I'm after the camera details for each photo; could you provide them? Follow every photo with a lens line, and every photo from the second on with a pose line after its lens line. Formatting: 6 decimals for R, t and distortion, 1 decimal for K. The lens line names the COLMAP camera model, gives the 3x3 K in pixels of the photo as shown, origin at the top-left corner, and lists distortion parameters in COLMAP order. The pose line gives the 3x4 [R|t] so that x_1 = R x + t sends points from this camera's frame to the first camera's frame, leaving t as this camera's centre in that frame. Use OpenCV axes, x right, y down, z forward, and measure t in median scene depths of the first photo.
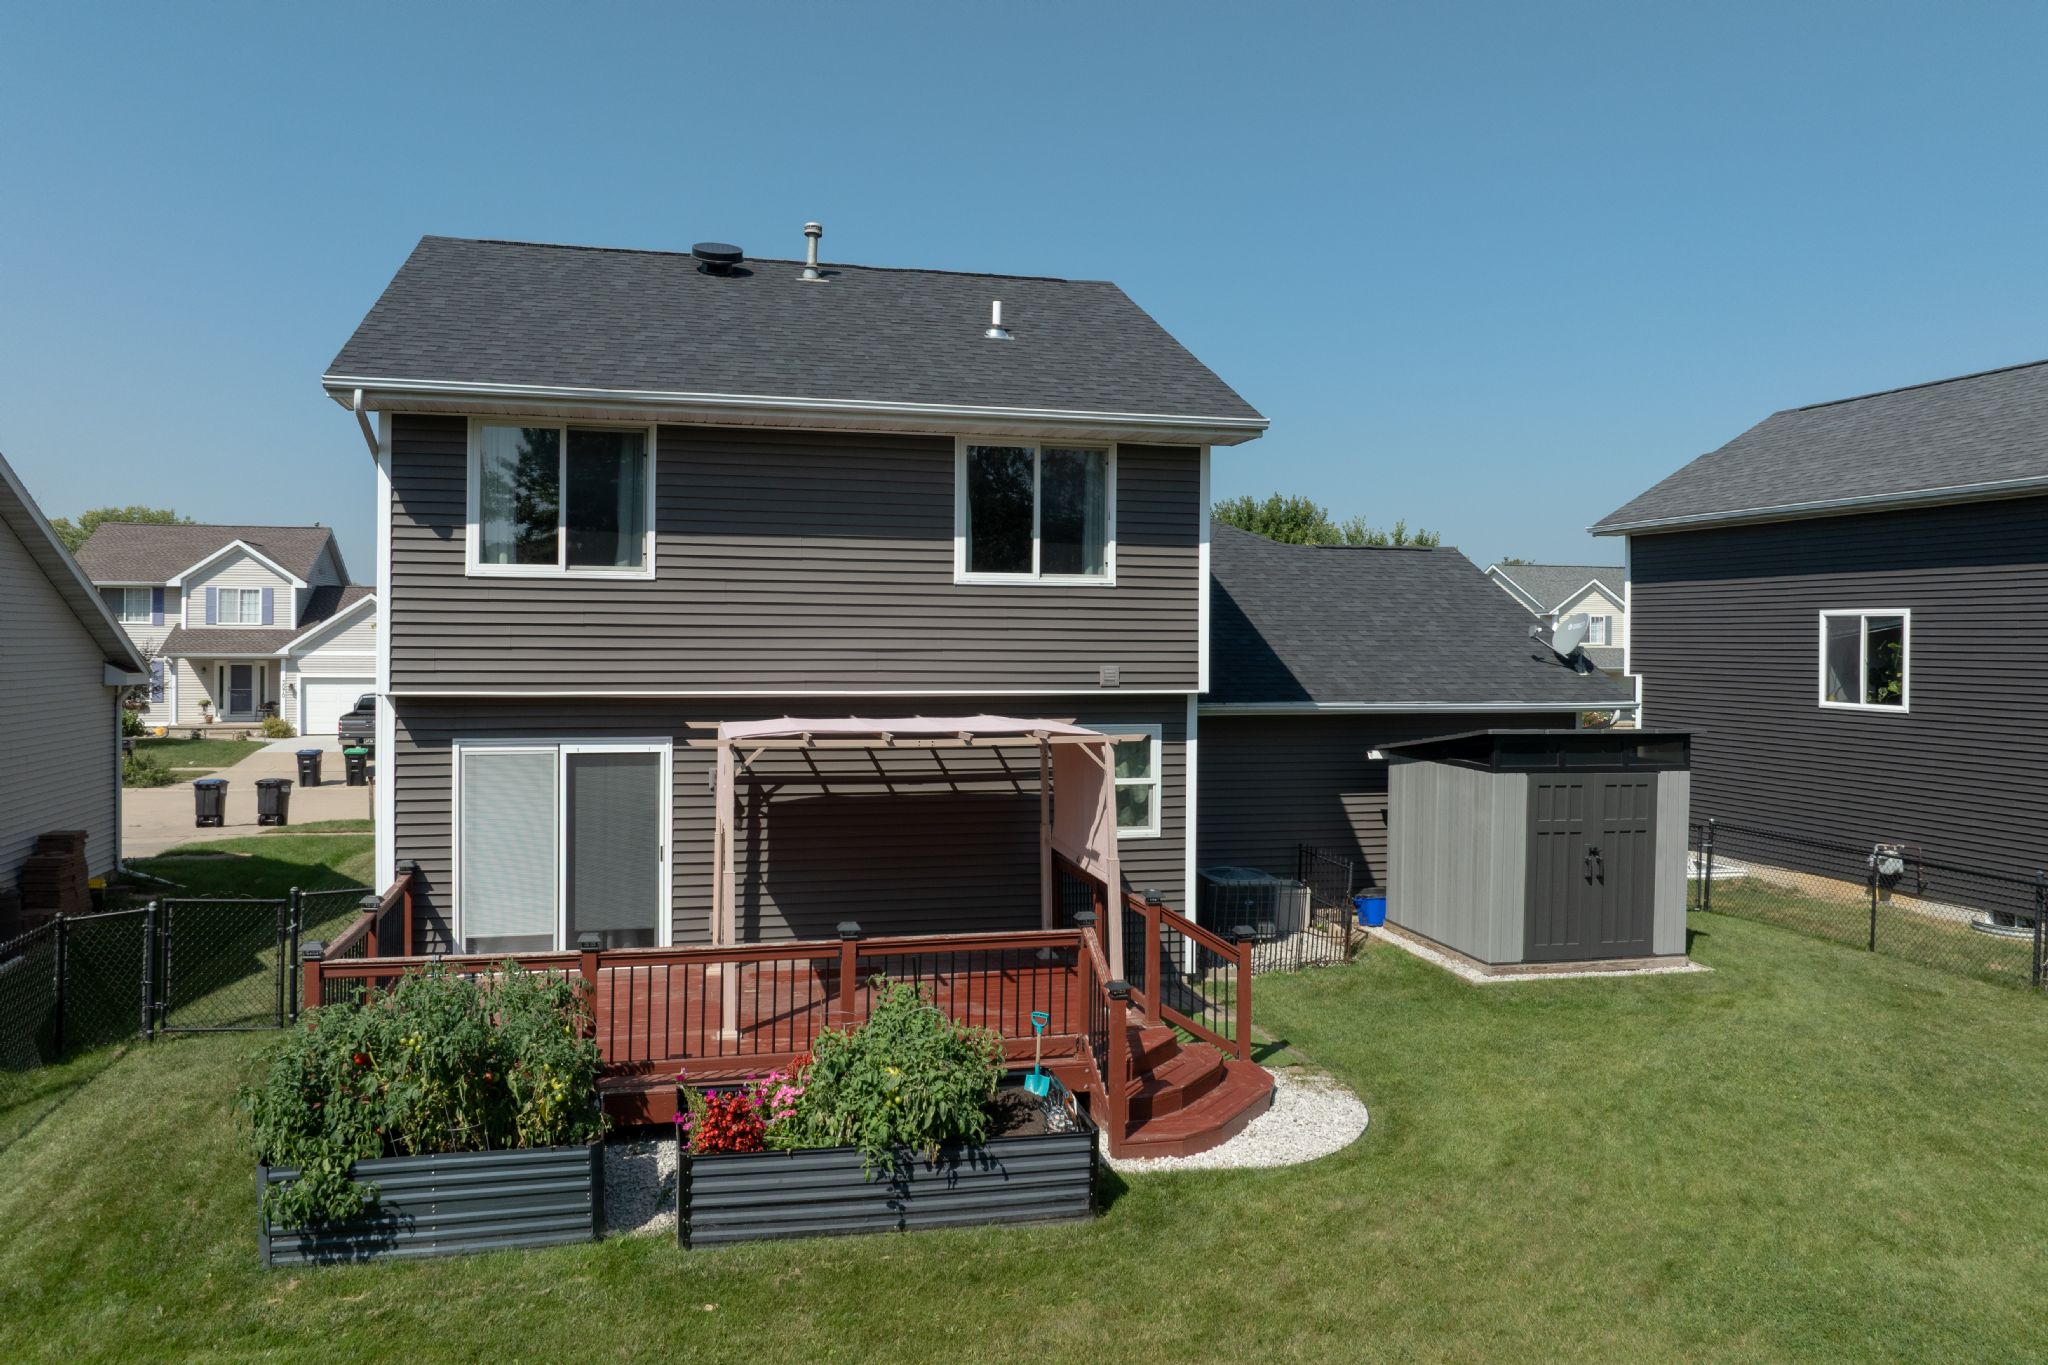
lens RADIAL K [[1442.8, 0, 1029.6], [0, 1442.8, 643.3], [0, 0, 1]] dist [-0.032665, -0.000416]
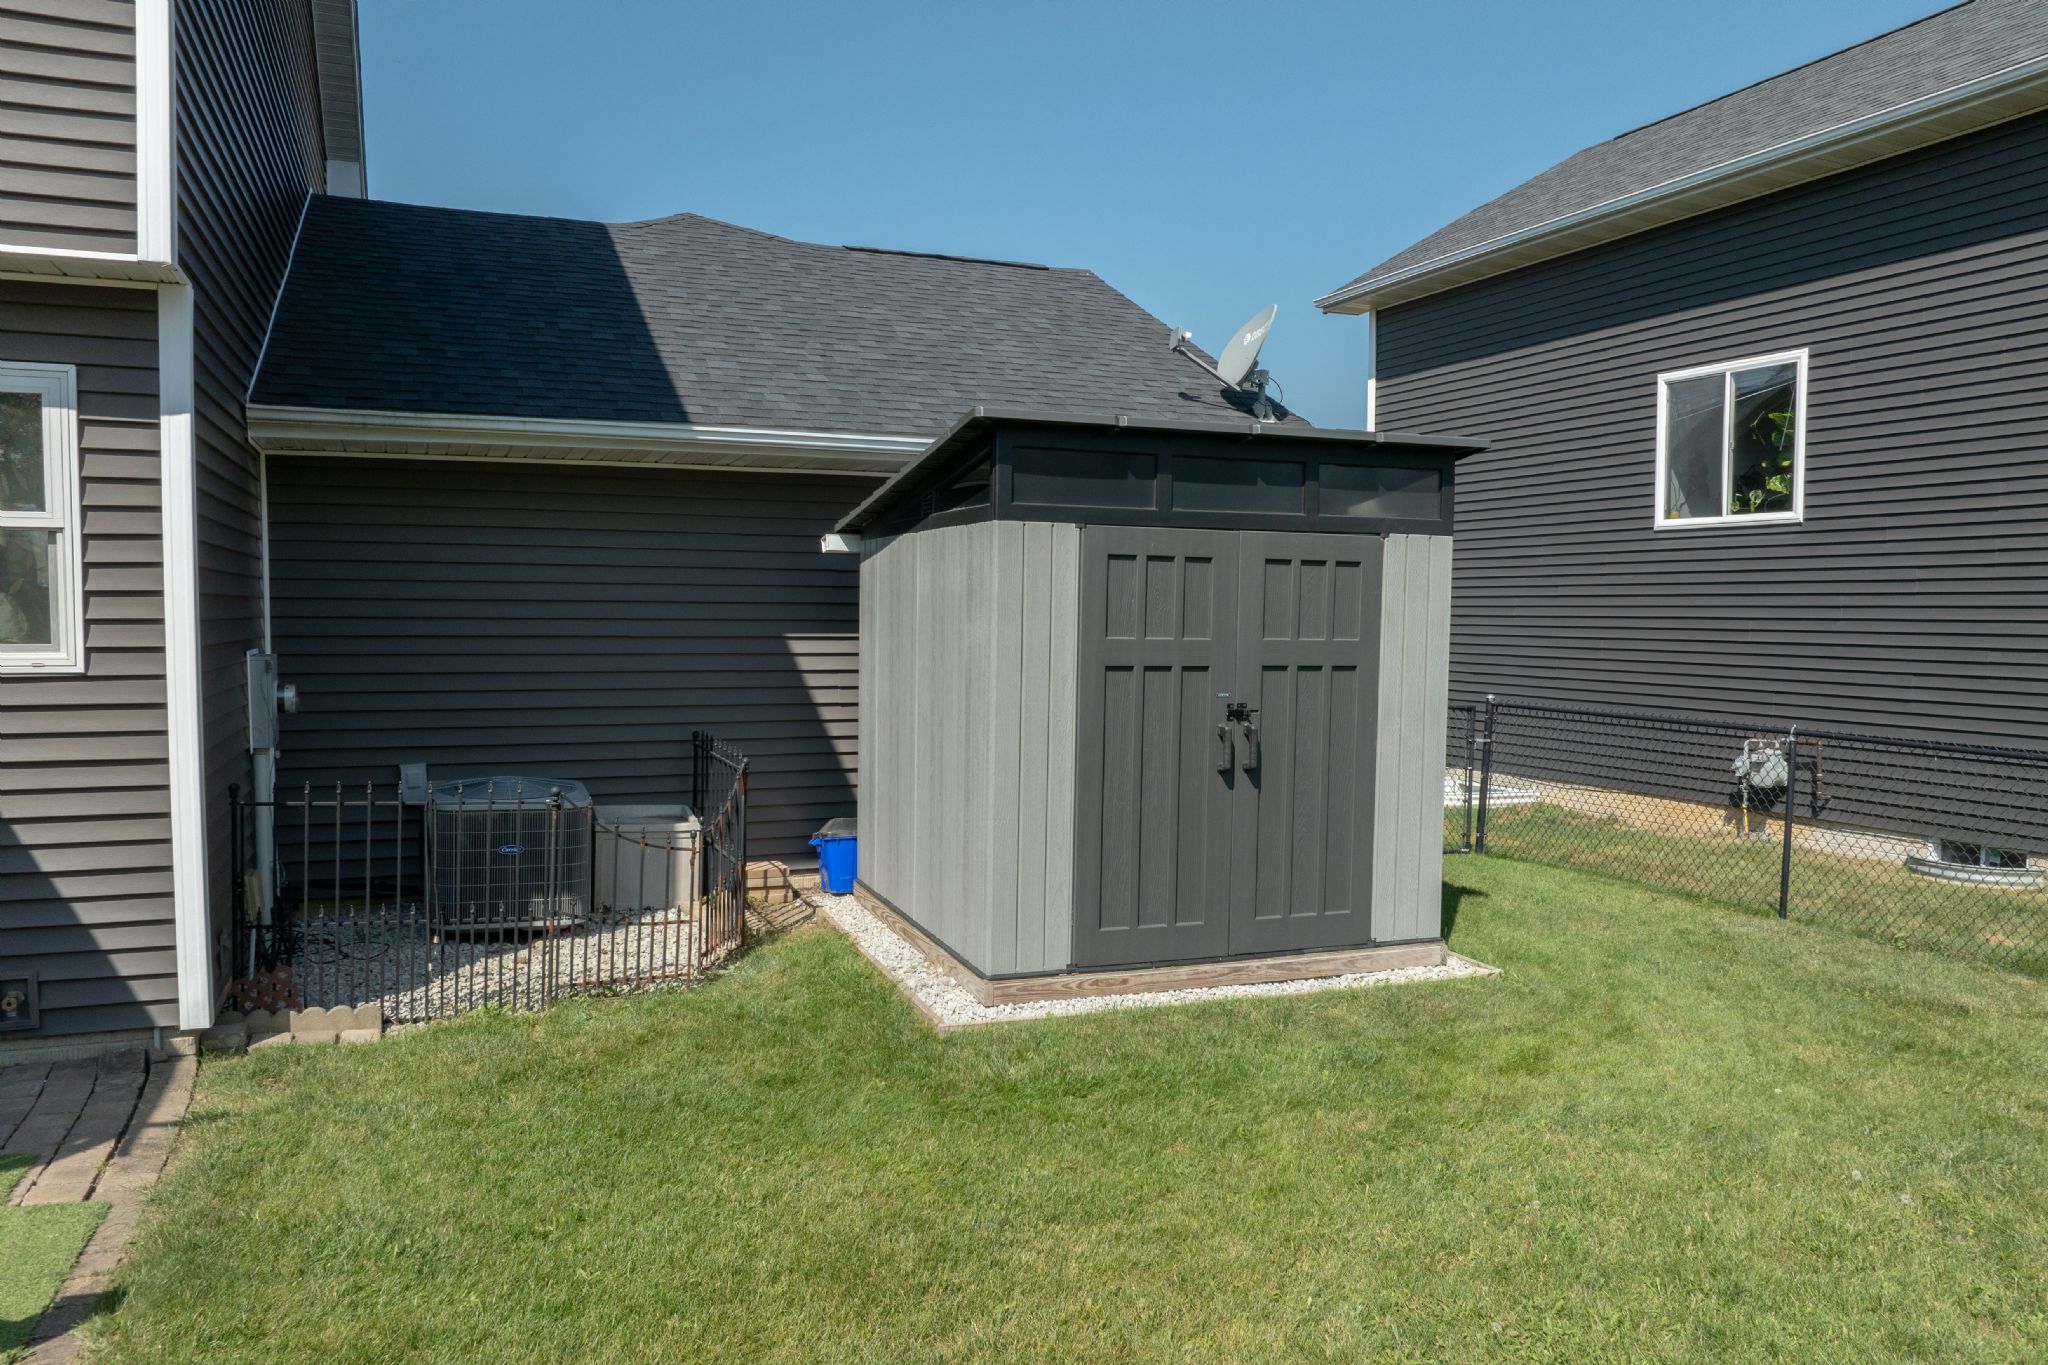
lens RADIAL K [[1432.2, 0, 1032.1], [0, 1432.2, 695.0], [0, 0, 1]] dist [-0.002324, -0.053666]
pose [[0.990122, -0.010021, 0.139848, 0.279839], [0.002464, 0.998532, 0.054103, 0.120286], [-0.140185, -0.053224, 0.988694, 0.599514]]
